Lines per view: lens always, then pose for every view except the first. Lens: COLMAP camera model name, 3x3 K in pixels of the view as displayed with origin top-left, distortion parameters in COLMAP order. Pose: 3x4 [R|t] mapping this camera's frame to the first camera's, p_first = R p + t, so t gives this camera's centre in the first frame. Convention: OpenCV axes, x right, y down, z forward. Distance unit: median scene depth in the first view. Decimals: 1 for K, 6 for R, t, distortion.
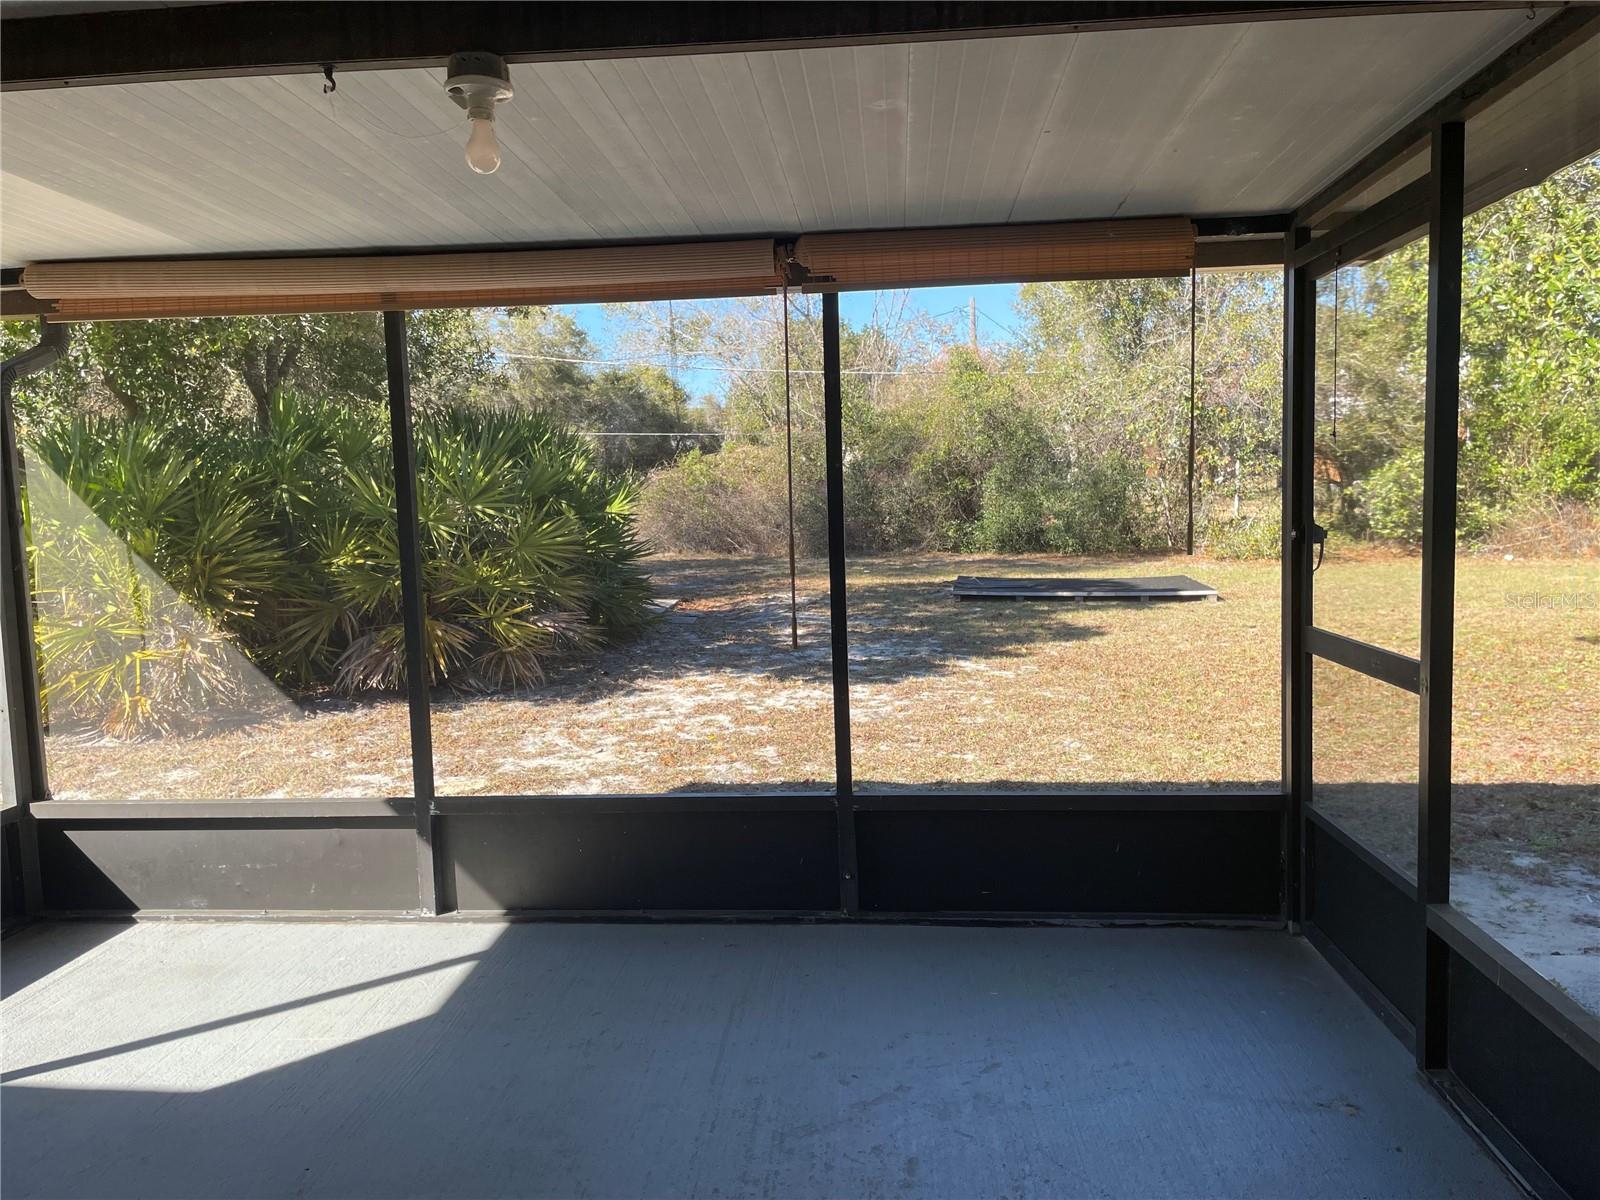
lens RADIAL K [[1210.3, 0, 804.7], [0, 1210.3, 585.7], [0, 0, 1]] dist [0.078729, -0.087006]
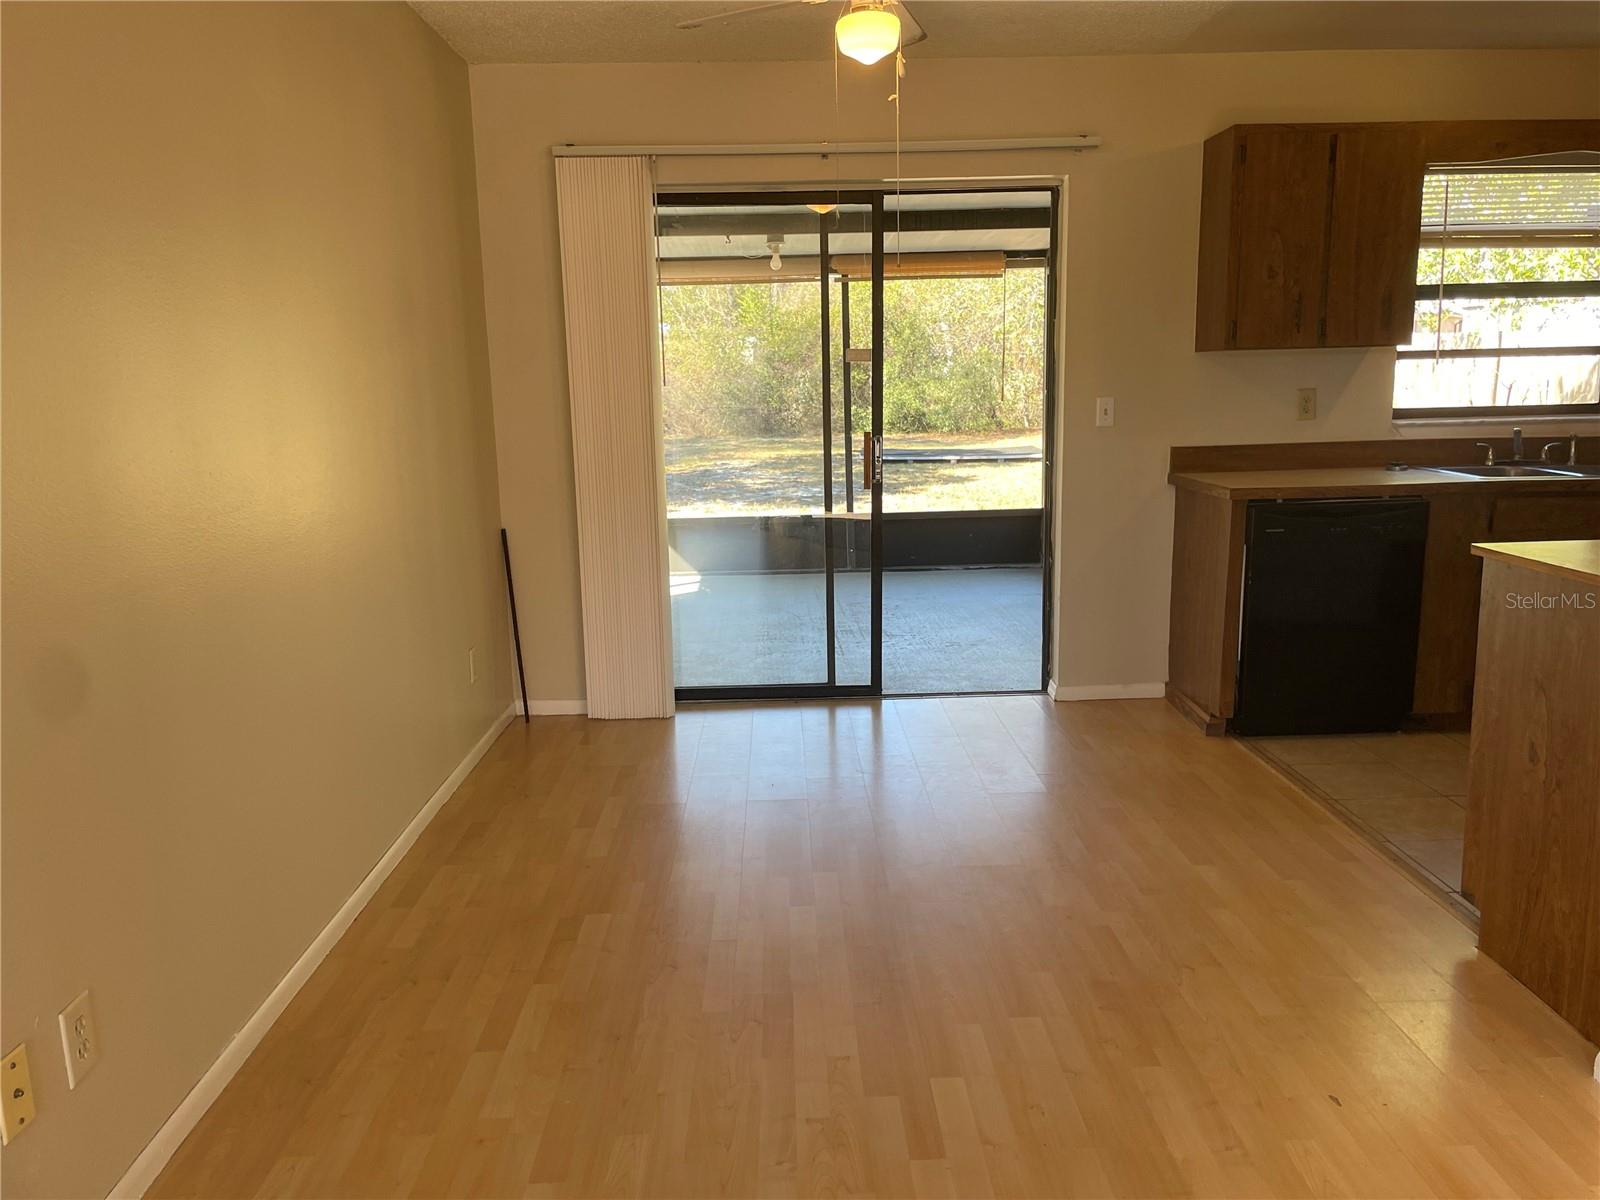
lens RADIAL K [[1210.3, 0, 806.1], [0, 1210.3, 599.9], [0, 0, 1]] dist [0.078729, -0.087006]
pose [[0.994745, -0.015973, 0.101134, -0.137529], [0.006003, 0.995155, 0.098135, 0.057046], [-0.102212, -0.097012, 0.990021, -0.598371]]
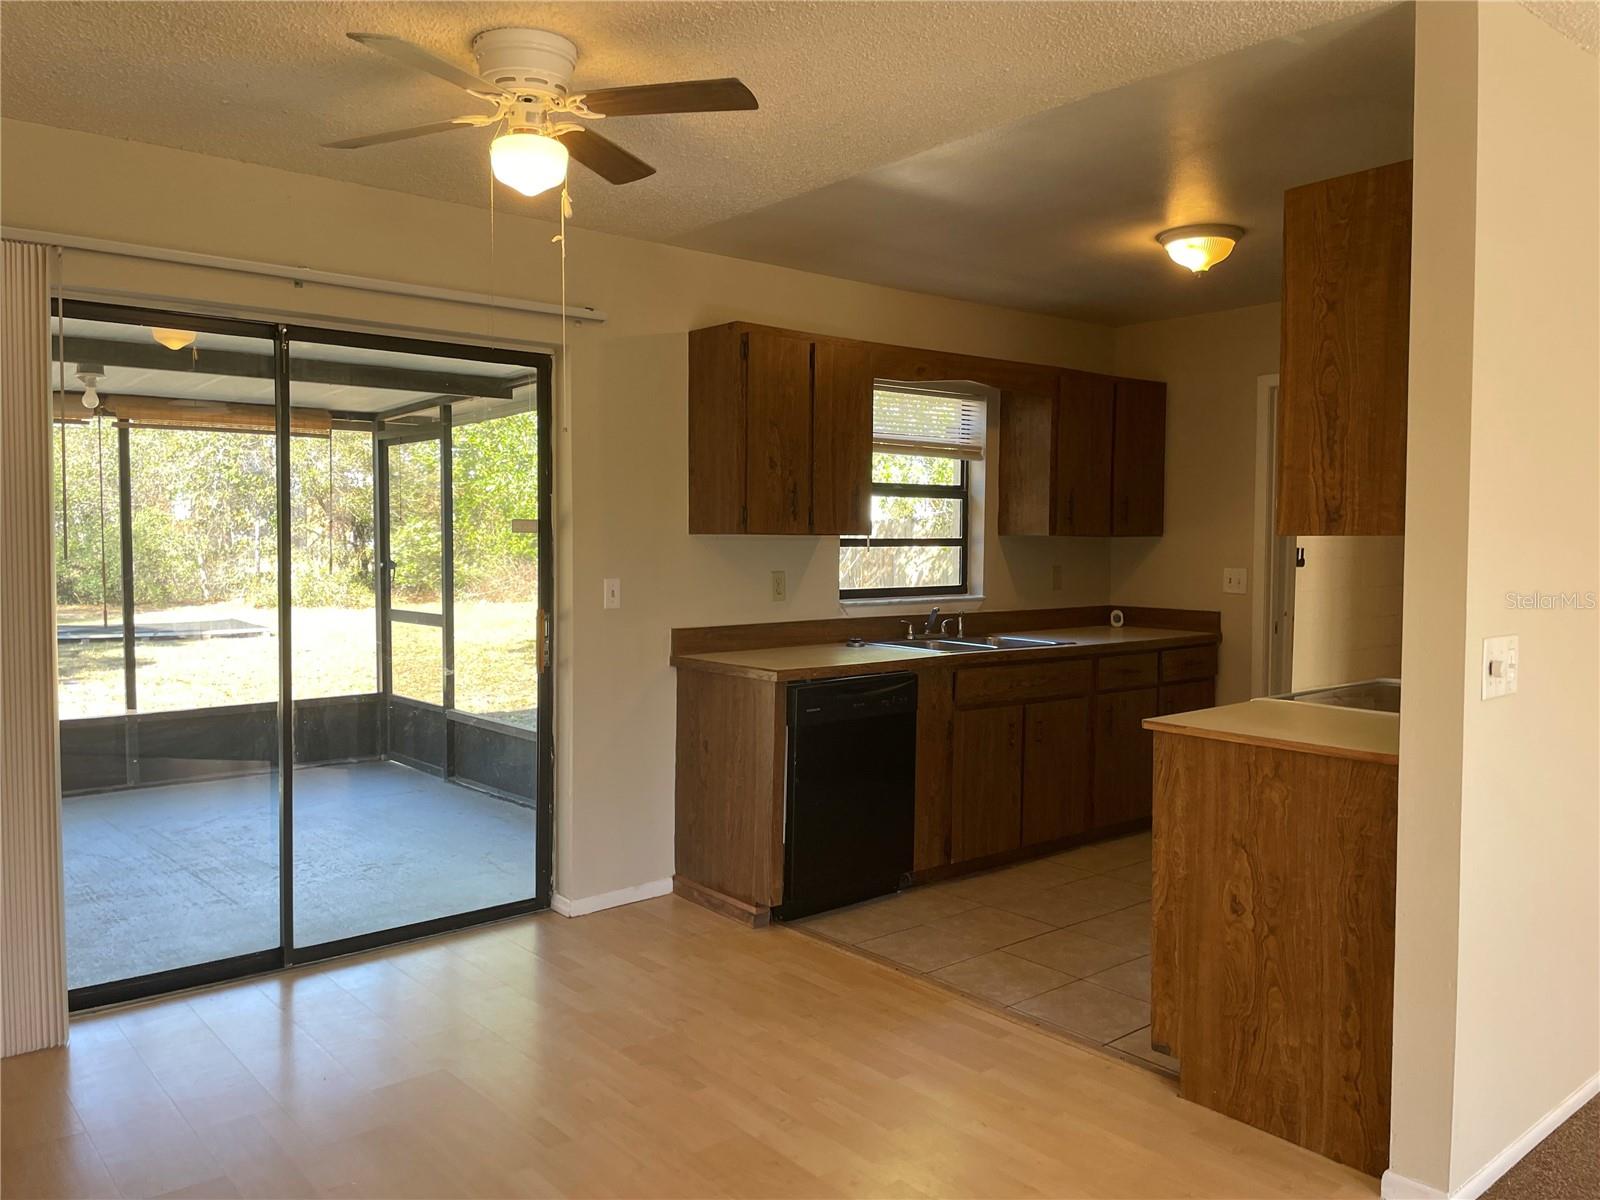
lens RADIAL K [[1210.3, 0, 812.5], [0, 1210.3, 589.4], [0, 0, 1]] dist [0.078729, -0.087006]
pose [[0.710243, -0.004291, 0.703944, -0.259156], [0.037100, 0.998820, -0.031344, 0.043697], [-0.702979, 0.048378, 0.709564, -0.472508]]
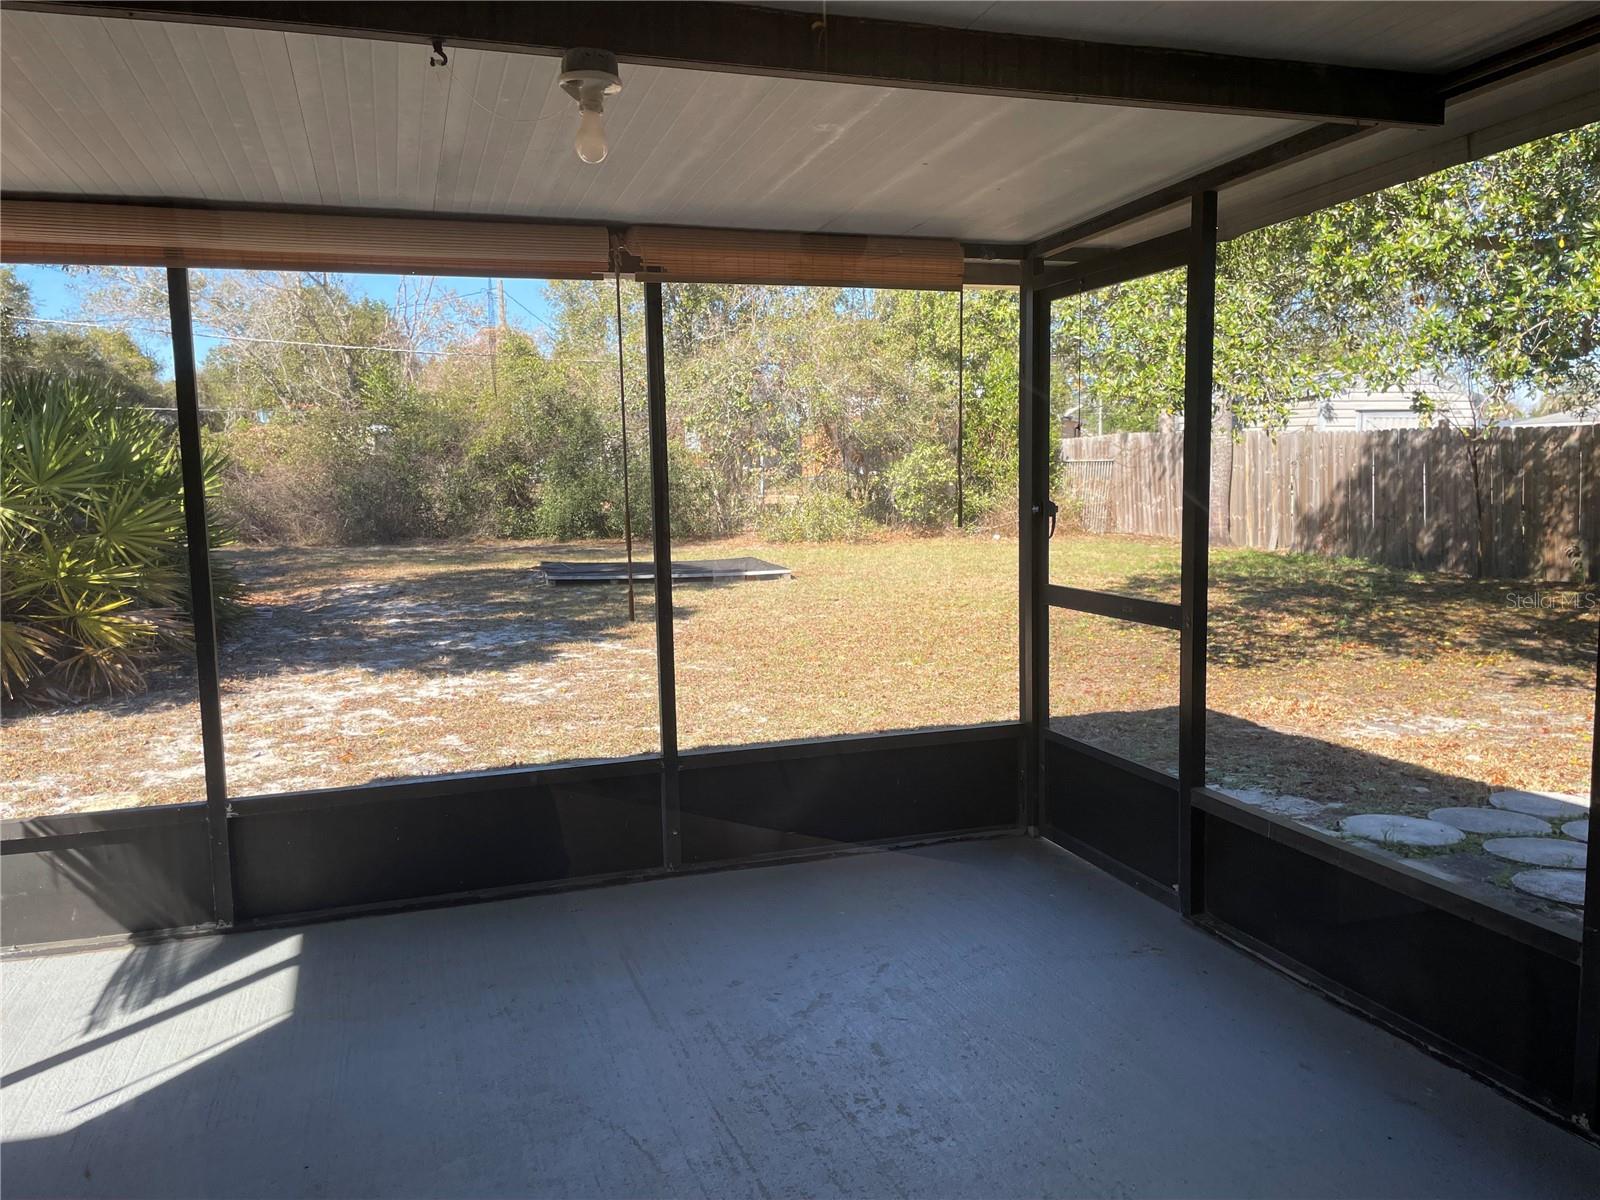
lens RADIAL K [[1210.3, 0, 806.5], [0, 1210.3, 586.2], [0, 0, 1]] dist [0.078729, -0.087006]
pose [[0.920251, -0.029065, 0.390247, -0.135650], [0.025089, 0.999568, 0.015284, 0.004856], [-0.390523, -0.004274, 0.920583, -0.012824]]
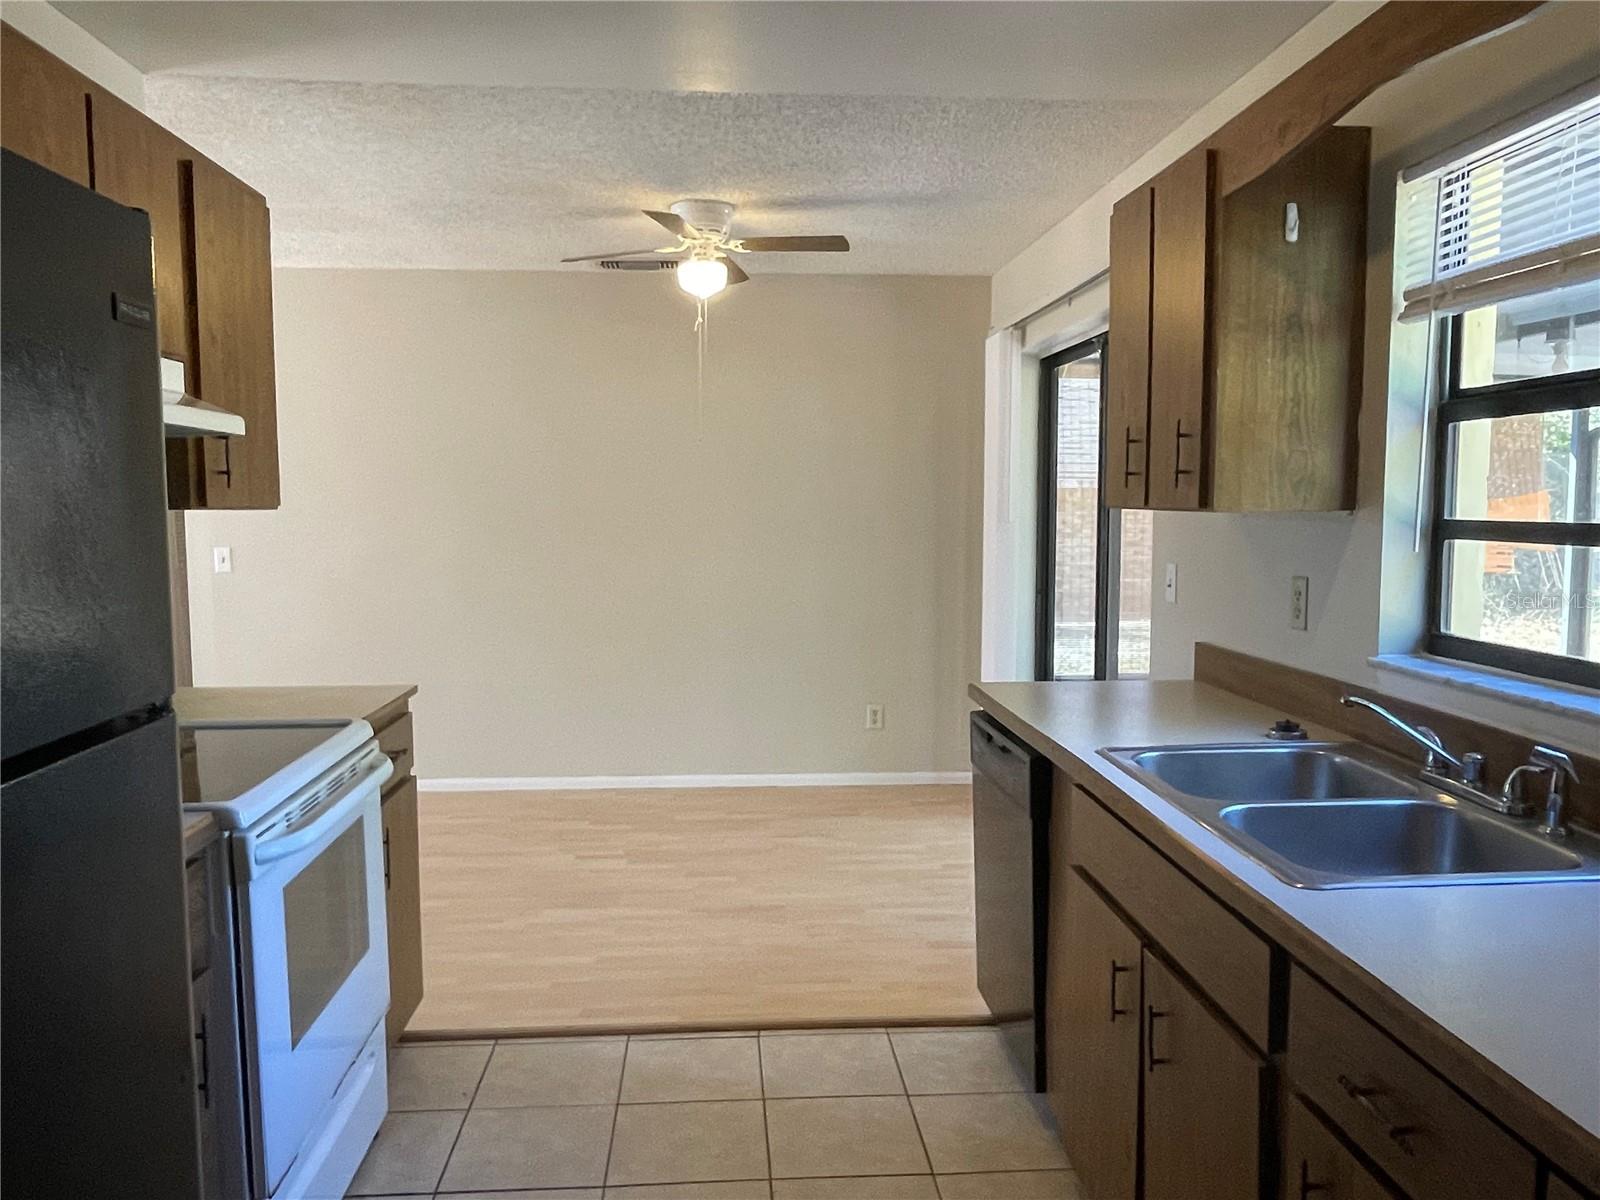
lens RADIAL K [[1210.3, 0, 792.6], [0, 1210.3, 600.6], [0, 0, 1]] dist [0.078729, -0.087006]
pose [[0.142129, 0.105447, -0.984216, 0.503053], [-0.087760, 0.991736, 0.093579, 0.000306], [0.985950, 0.073074, 0.150208, -0.210750]]
